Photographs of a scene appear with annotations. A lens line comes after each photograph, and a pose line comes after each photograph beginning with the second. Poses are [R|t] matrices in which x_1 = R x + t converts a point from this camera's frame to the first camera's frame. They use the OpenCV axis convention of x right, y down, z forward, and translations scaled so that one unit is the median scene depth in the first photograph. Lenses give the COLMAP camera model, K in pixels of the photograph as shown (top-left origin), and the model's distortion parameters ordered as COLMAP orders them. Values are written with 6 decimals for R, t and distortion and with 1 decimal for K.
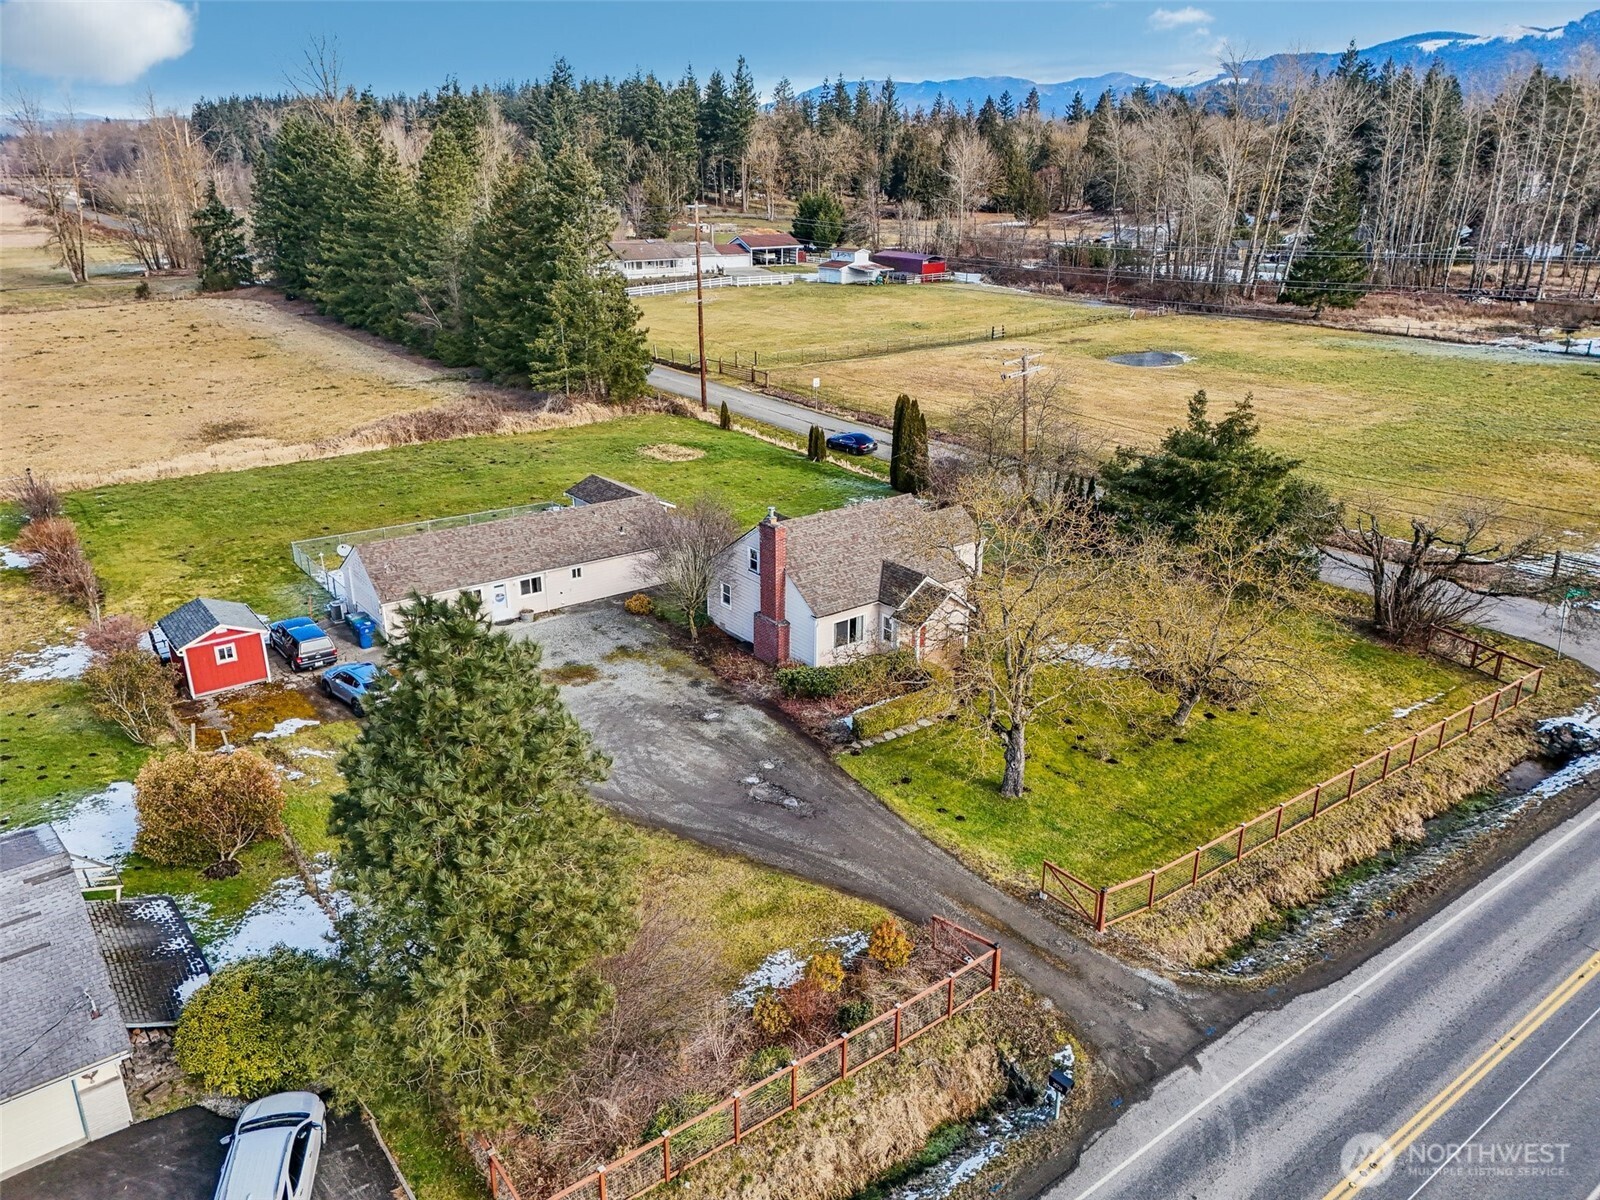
lens RADIAL K [[1310.2, 0, 842.1], [0, 1310.2, 578.4], [0, 0, 1]] dist [0.121099, -0.154242]
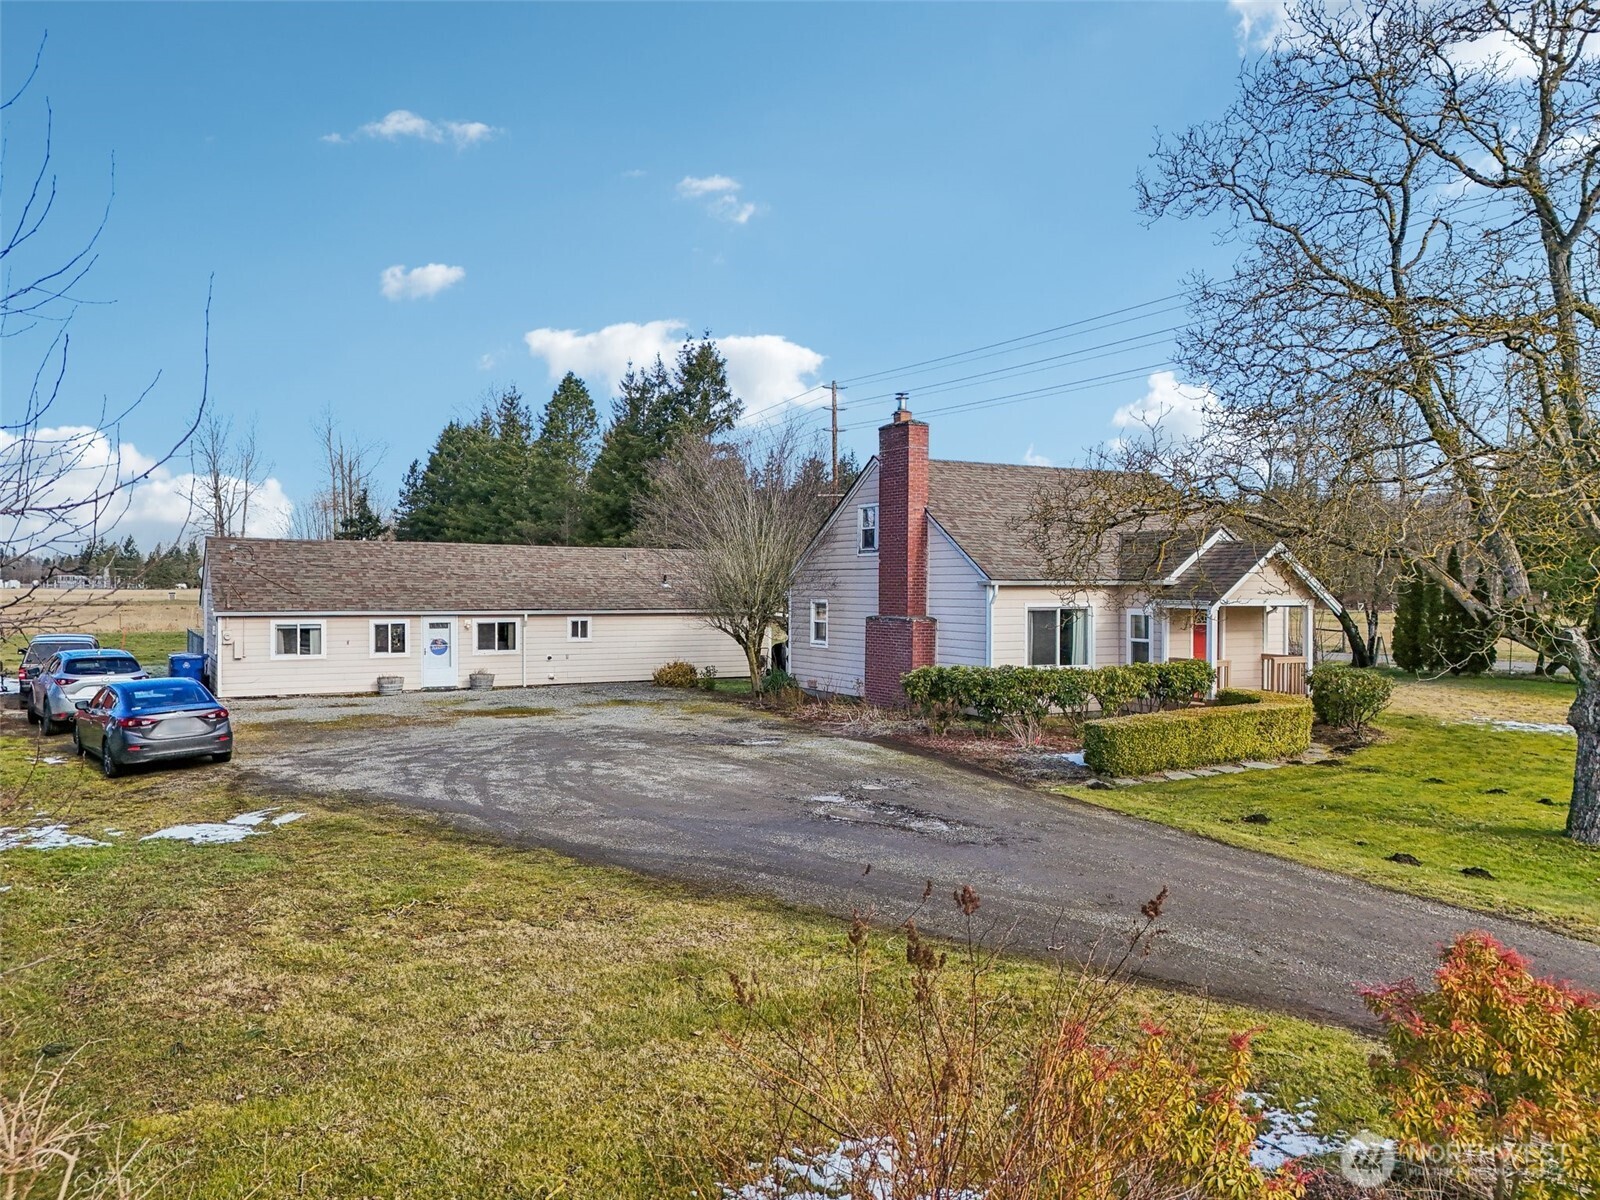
lens RADIAL K [[1318.8, 0, 796.9], [0, 1318.8, 526.5], [0, 0, 1]] dist [0.123836, -0.168236]
pose [[0.988403, -0.006817, -0.151703, -0.016020], [-0.045013, 0.940944, -0.335557, 0.173931], [0.145031, 0.338494, 0.929725, 0.520015]]
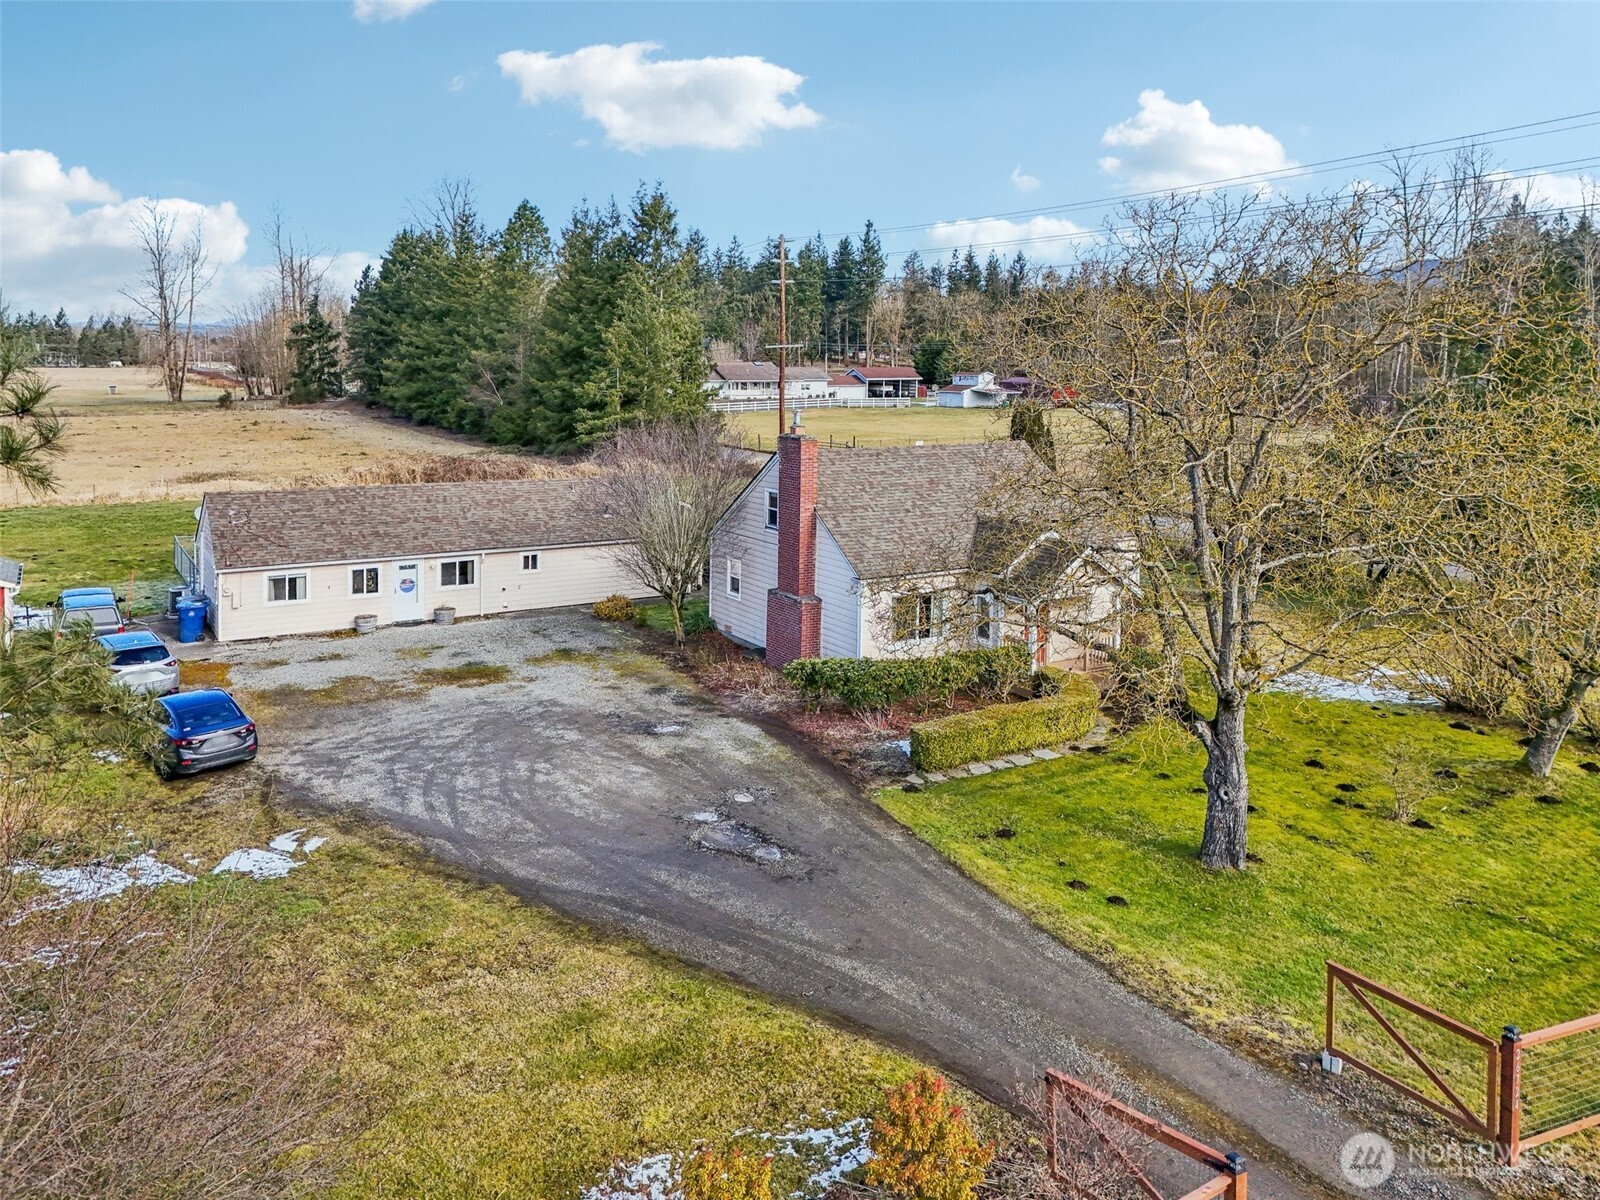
lens RADIAL K [[1372.6, 0, 815.7], [0, 1372.6, 343.7], [0, 0, 1]] dist [0.075654, -0.066852]
pose [[0.993348, 0.003706, -0.115088, 0.031180], [-0.039015, 0.951193, -0.306119, 0.118379], [0.108336, 0.308573, 0.945011, 0.361085]]
